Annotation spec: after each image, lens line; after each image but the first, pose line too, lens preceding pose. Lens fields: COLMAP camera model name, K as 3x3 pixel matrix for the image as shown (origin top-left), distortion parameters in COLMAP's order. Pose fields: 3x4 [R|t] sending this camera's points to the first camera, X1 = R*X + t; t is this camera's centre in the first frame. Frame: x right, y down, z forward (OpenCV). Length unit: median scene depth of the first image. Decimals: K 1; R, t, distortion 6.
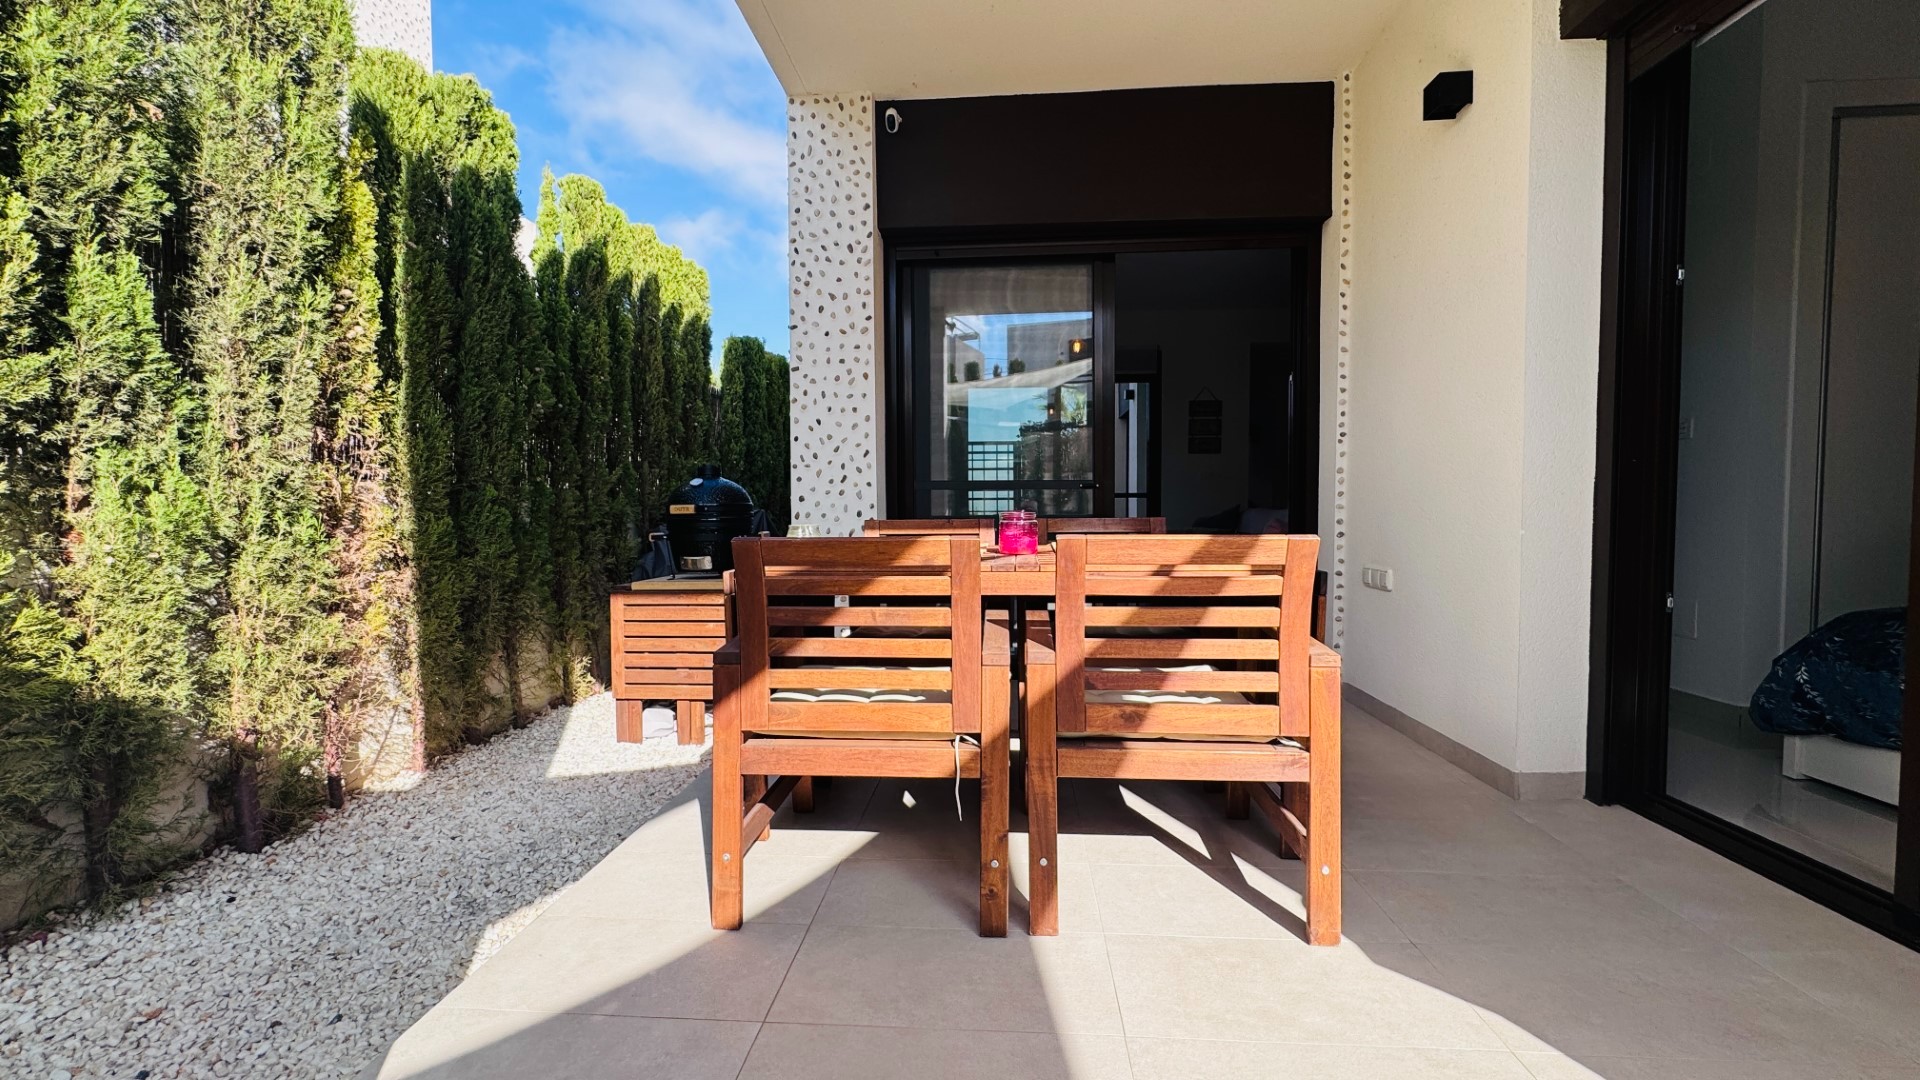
lens RADIAL K [[763.1, 0, 959.2], [0, 763.1, 539.0], [0, 0, 1]] dist [-0.001680, -0.000418]
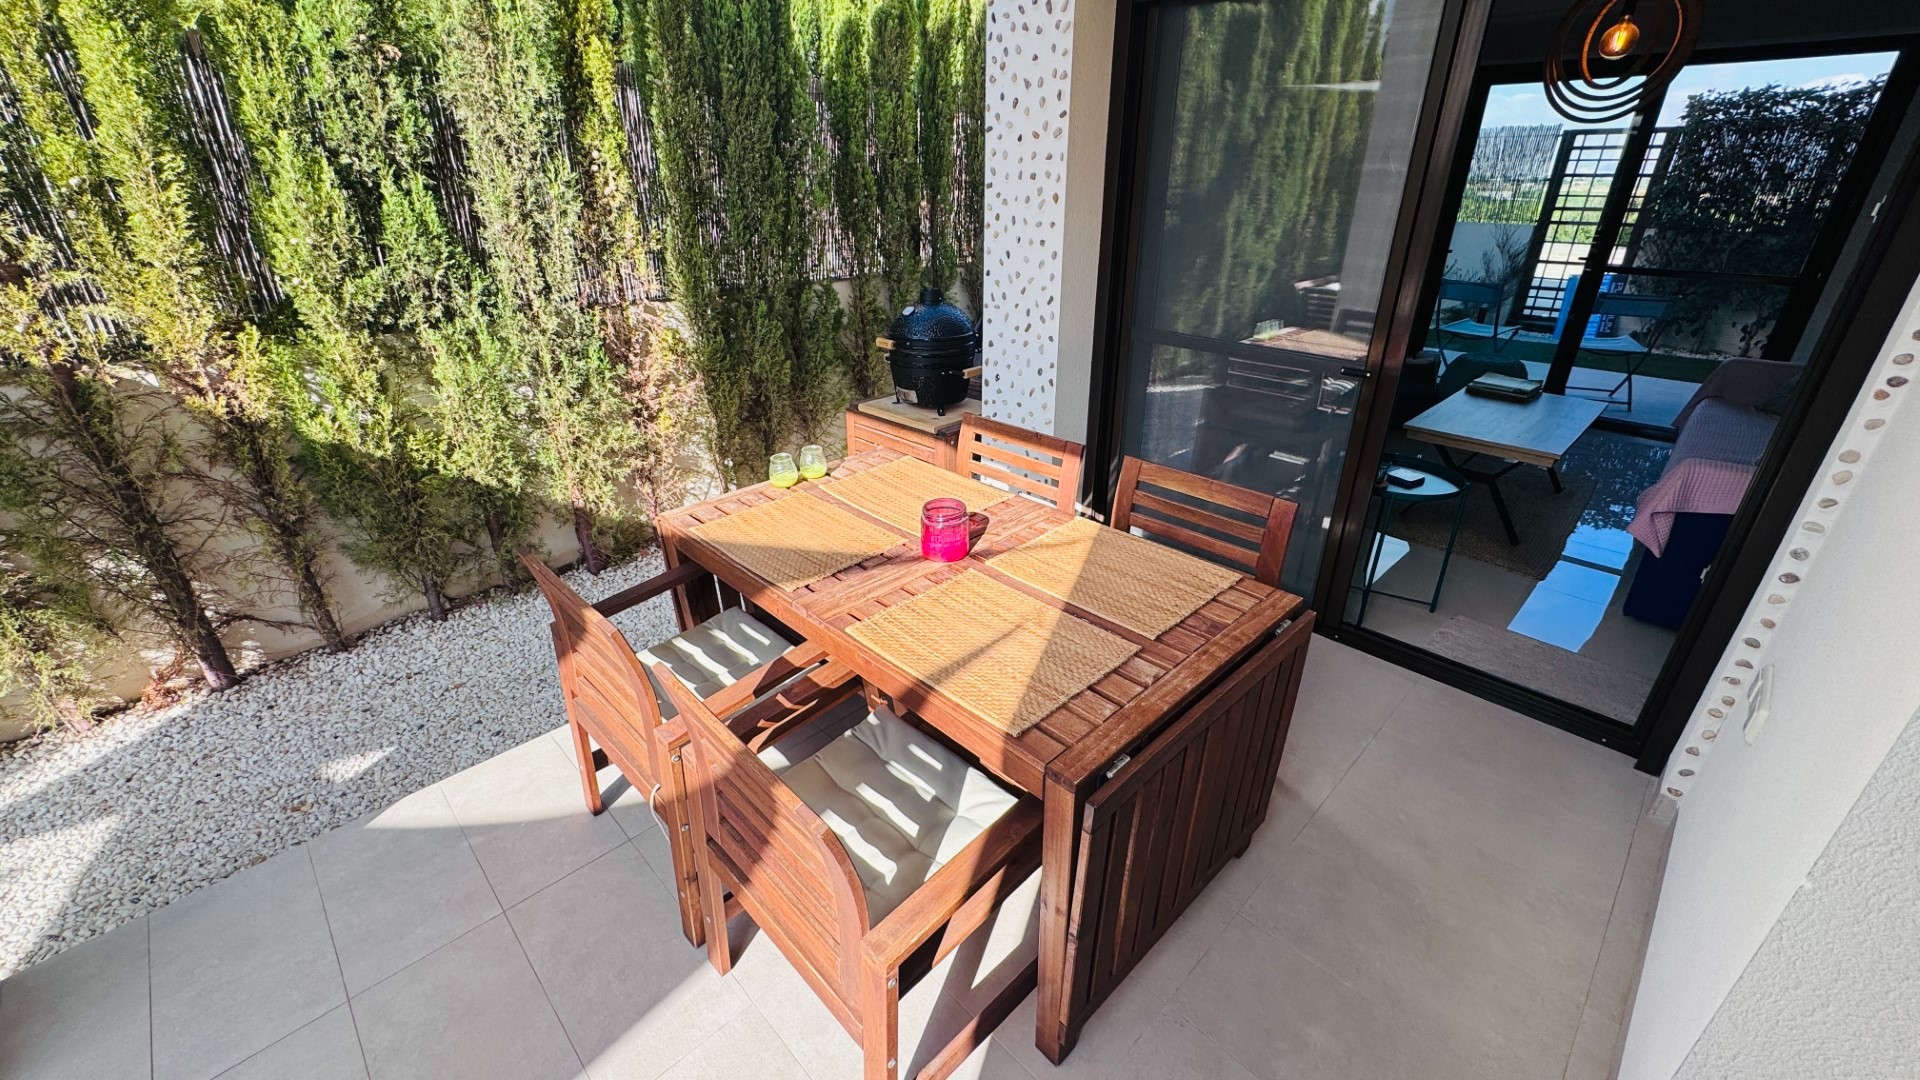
lens RADIAL K [[761.7, 0, 965.5], [0, 761.7, 536.5], [0, 0, 1]] dist [0.000826, 0.000283]
pose [[0.750612, 0.290119, -0.593644, 0.374086], [-0.028368, 0.911770, 0.409720, -0.215158], [0.660134, -0.290700, 0.692616, 0.297059]]
